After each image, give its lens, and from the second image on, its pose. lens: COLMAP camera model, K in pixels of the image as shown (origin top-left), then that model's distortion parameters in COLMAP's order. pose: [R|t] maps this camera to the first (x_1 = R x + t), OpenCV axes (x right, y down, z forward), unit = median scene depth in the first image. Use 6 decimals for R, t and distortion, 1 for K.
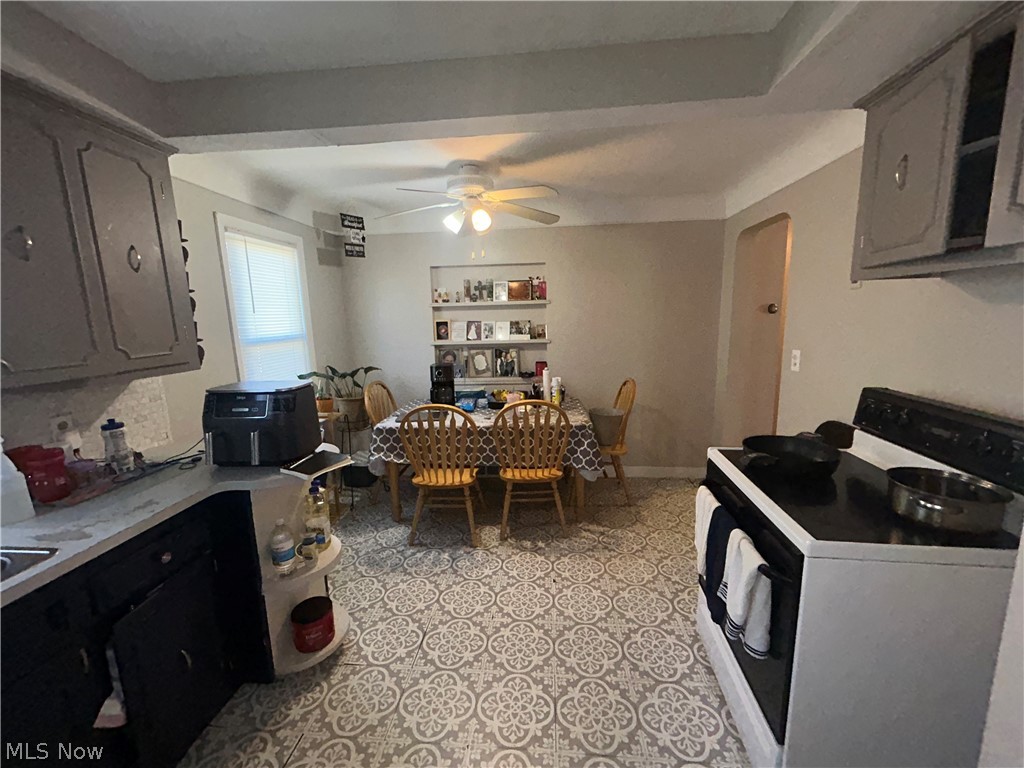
lens RADIAL K [[417.6, 0, 512.0], [0, 417.6, 384.5], [0, 0, 1]] dist [0.003230, -0.001025]
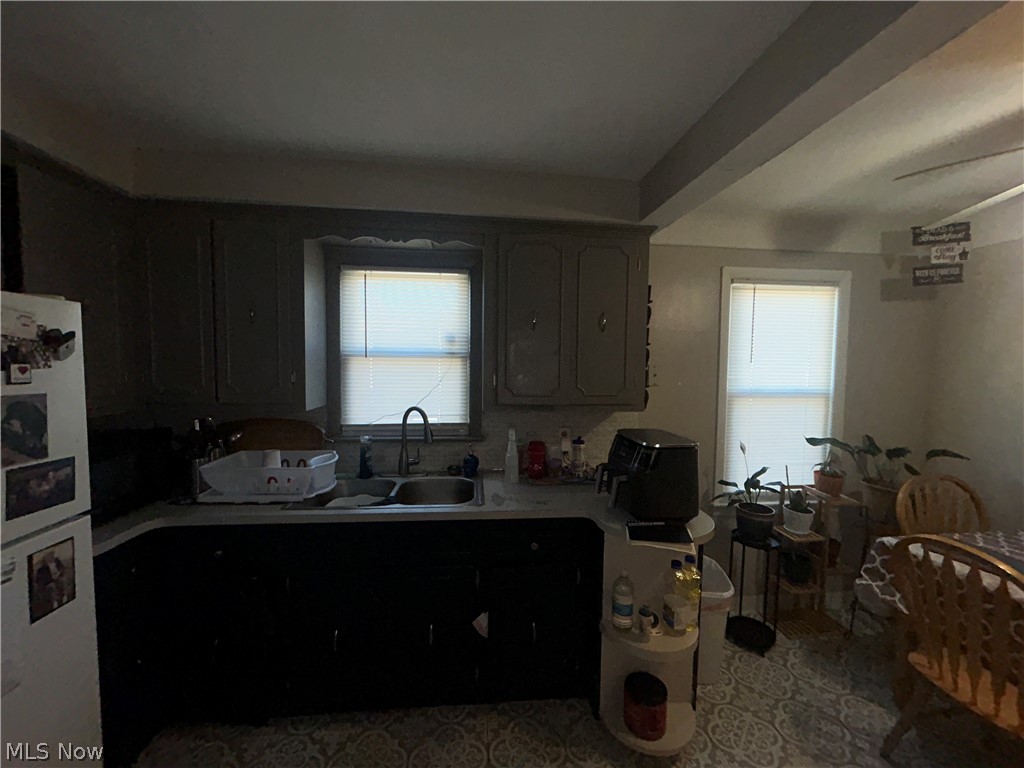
lens RADIAL K [[417.6, 0, 510.2], [0, 417.6, 383.4], [0, 0, 1]] dist [0.003230, -0.001025]
pose [[0.187546, 0.089007, -0.978215, 0.215010], [-0.183392, 0.981547, 0.054150, -0.078521], [0.964984, 0.169241, 0.200409, 0.299833]]
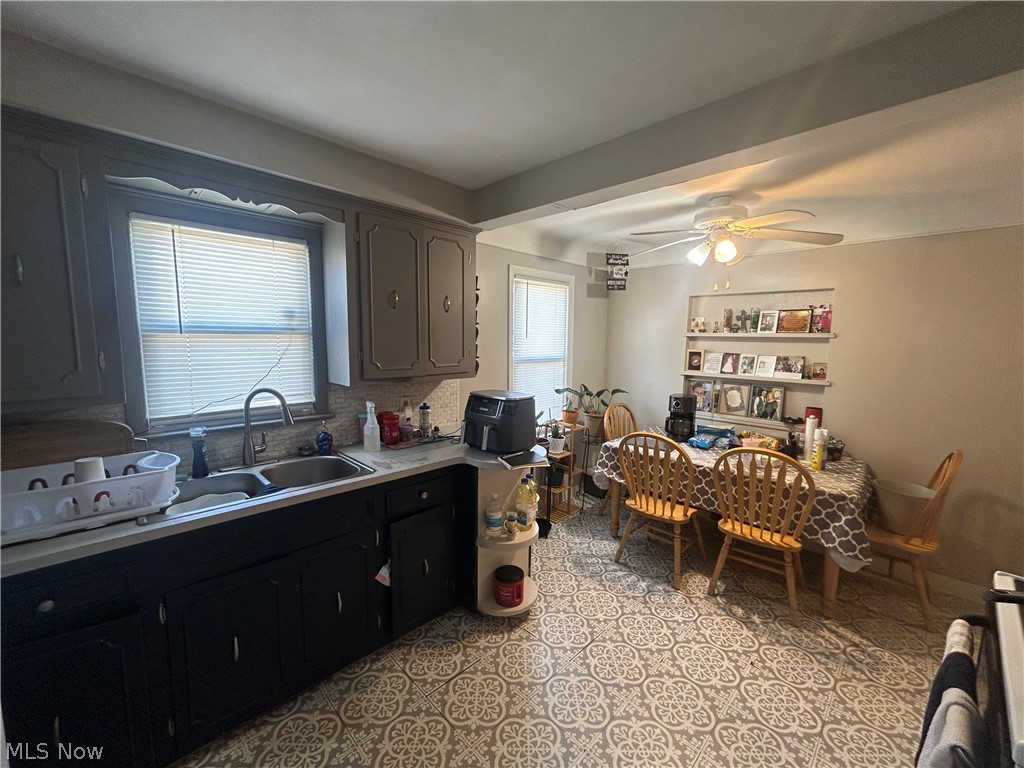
lens RADIAL K [[417.6, 0, 510.0], [0, 417.6, 384.7], [0, 0, 1]] dist [0.003230, -0.001025]
pose [[0.761636, 0.110887, -0.638447, 0.192575], [-0.141958, 0.989869, 0.002575, -0.023578], [0.632265, 0.088671, 0.769661, -0.019110]]
